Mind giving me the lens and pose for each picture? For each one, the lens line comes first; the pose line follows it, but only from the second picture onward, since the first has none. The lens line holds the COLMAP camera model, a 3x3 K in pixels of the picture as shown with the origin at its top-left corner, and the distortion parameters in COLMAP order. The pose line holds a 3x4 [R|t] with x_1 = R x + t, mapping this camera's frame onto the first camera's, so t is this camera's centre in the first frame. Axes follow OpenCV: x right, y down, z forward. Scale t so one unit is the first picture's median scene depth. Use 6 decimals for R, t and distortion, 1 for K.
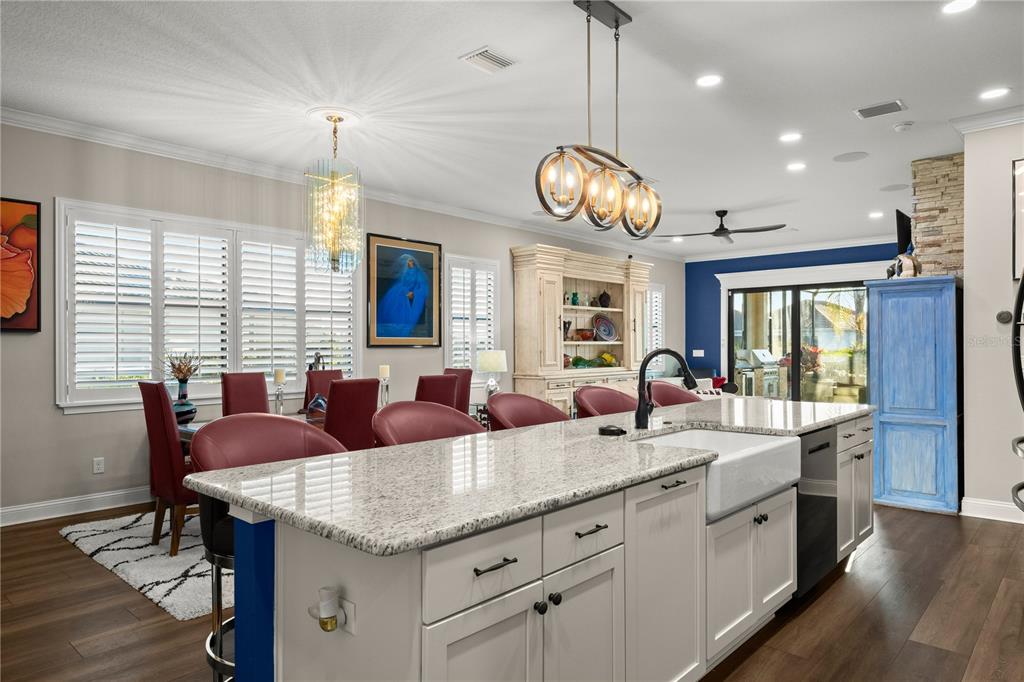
lens RADIAL K [[642.6, 0, 511.1], [0, 642.6, 345.9], [0, 0, 1]] dist [0.000840, 0.001000]
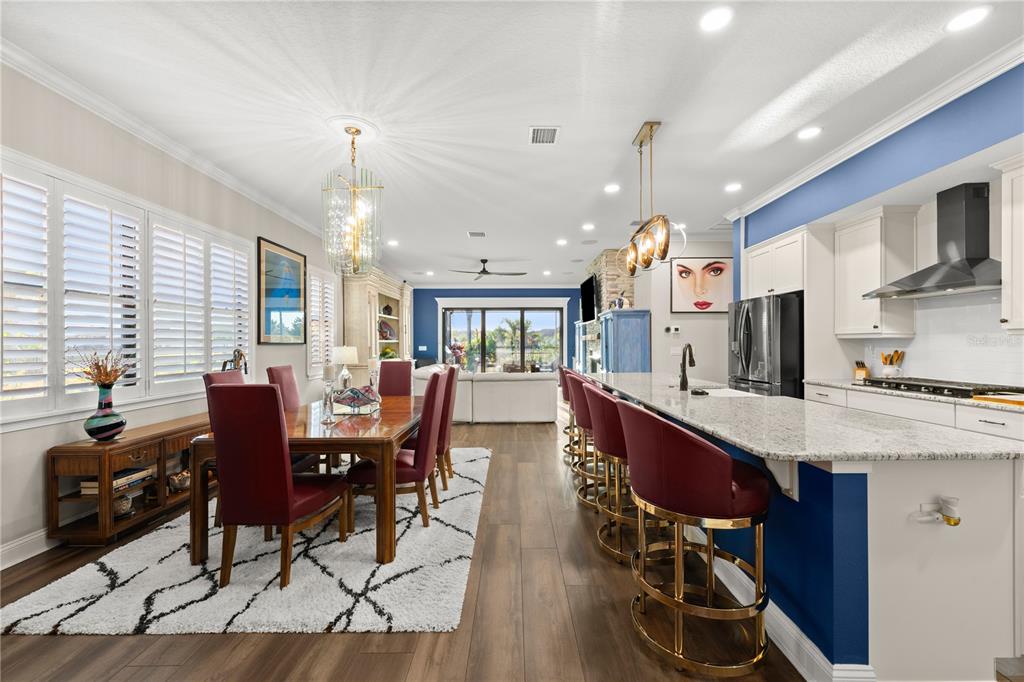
lens RADIAL K [[416.0, 0, 510.9], [0, 416.0, 342.8], [0, 0, 1]] dist [-0.000906, 0.000272]
pose [[0.738400, 0.000655, 0.674363, -0.515849], [0.001584, 0.999995, -0.002705, 0.002608], [-0.674361, 0.003066, 0.738395, 0.291808]]
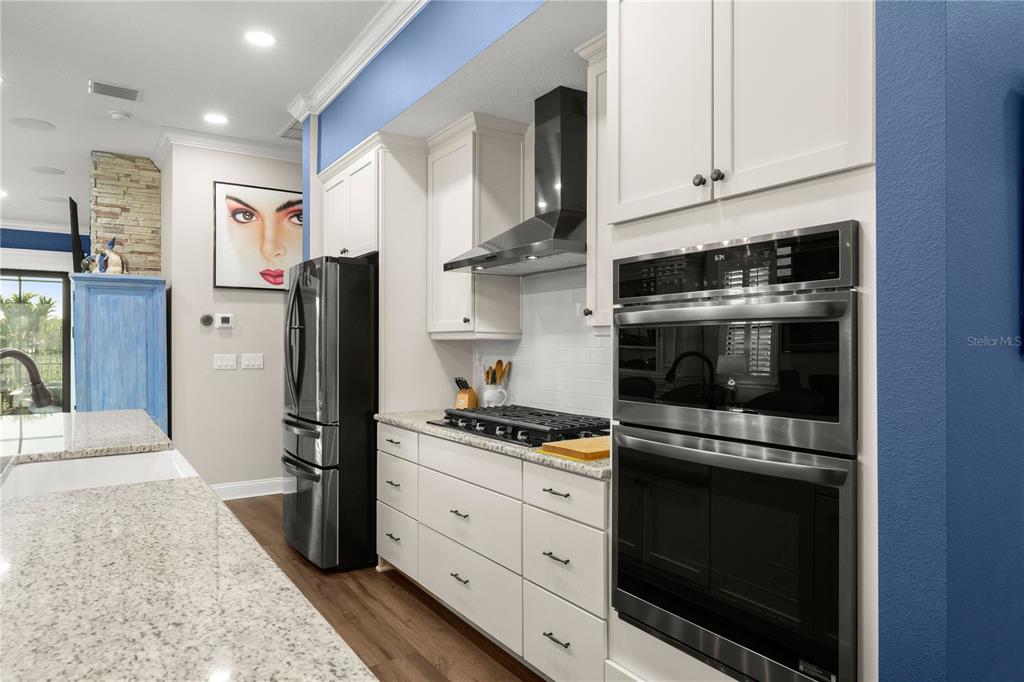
lens RADIAL K [[642.6, 0, 518.0], [0, 642.6, 345.8], [0, 0, 1]] dist [0.000840, 0.001000]
pose [[0.235246, -0.000121, 0.971936, -0.171316], [-0.001280, 0.999999, 0.000435, -0.000890], [-0.971935, -0.001346, 0.235246, 0.192794]]
